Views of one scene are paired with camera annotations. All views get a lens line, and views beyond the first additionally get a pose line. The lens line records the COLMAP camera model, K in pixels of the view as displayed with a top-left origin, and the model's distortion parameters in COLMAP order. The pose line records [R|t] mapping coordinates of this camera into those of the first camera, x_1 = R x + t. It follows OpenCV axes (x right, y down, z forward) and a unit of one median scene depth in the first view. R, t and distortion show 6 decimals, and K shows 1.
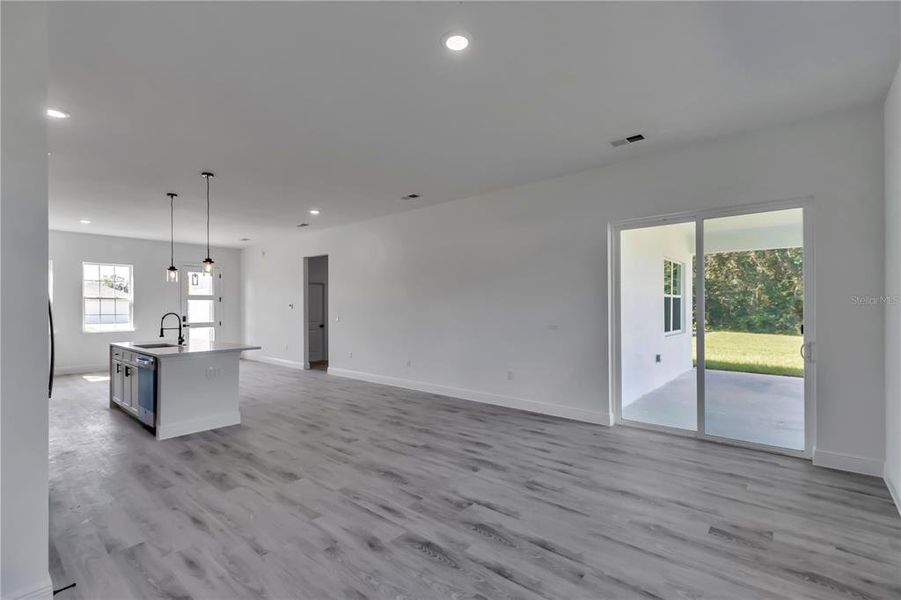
lens RADIAL K [[420.3, 0, 450.0], [0, 420.3, 306.3], [0, 0, 1]] dist [0.000131, 0.000213]
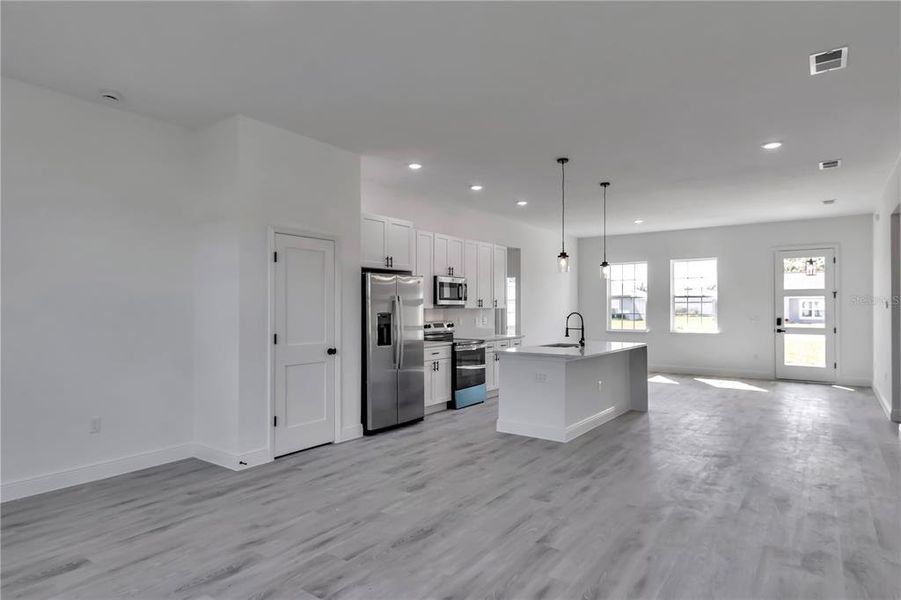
lens RADIAL K [[517.6, 0, 437.8], [0, 517.6, 303.6], [0, 0, 1]] dist [0.005986, 0.000636]
pose [[0.053646, -0.004795, -0.998549, 0.651854], [0.002345, 0.999986, -0.004676, 0.001106], [0.998557, -0.002091, 0.053656, 0.831276]]
